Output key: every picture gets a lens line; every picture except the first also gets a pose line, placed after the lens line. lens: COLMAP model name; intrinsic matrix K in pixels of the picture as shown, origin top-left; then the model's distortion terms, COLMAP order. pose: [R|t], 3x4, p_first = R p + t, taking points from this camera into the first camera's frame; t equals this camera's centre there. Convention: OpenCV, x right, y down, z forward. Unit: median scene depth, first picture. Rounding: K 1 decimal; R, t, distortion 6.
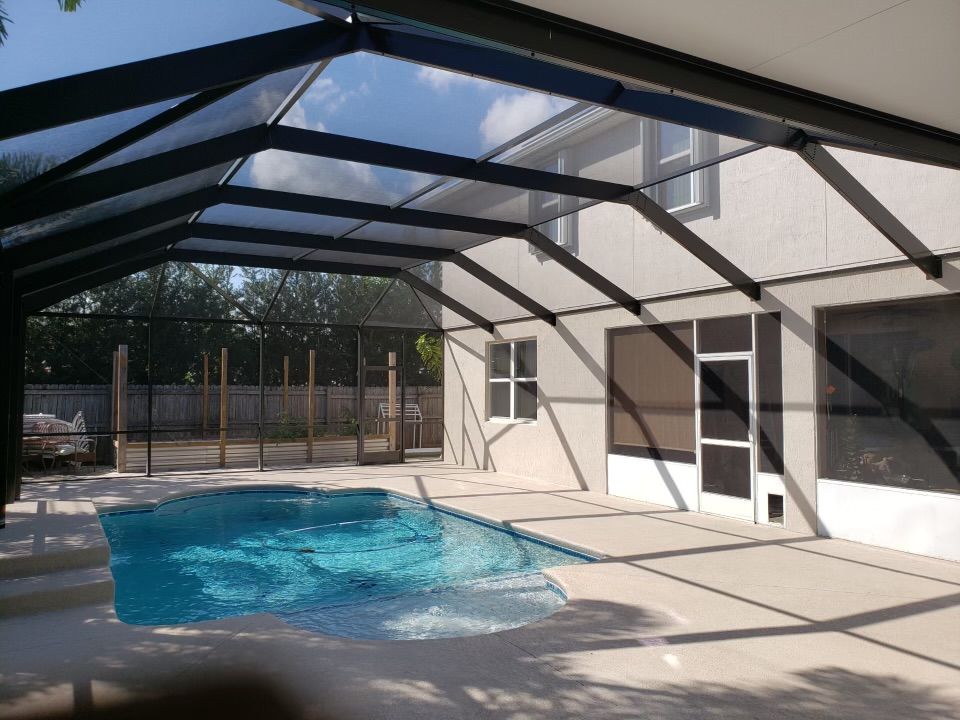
lens RADIAL K [[750.1, 0, 488.4], [0, 750.1, 358.2], [0, 0, 1]] dist [0.058389, -0.021763]
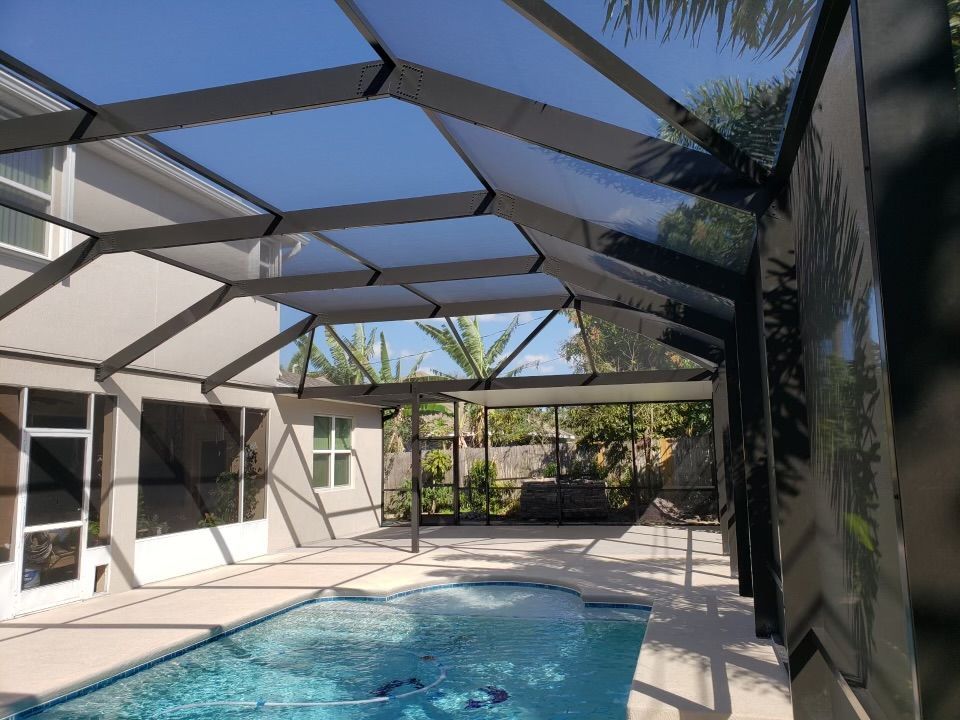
lens RADIAL K [[750.1, 0, 484.4], [0, 750.1, 358.3], [0, 0, 1]] dist [0.058389, -0.021763]
pose [[-0.674245, 0.106837, 0.730739, -0.791578], [-0.007415, 0.988451, -0.151358, 0.048263], [-0.738470, -0.107471, -0.665666, 1.323538]]
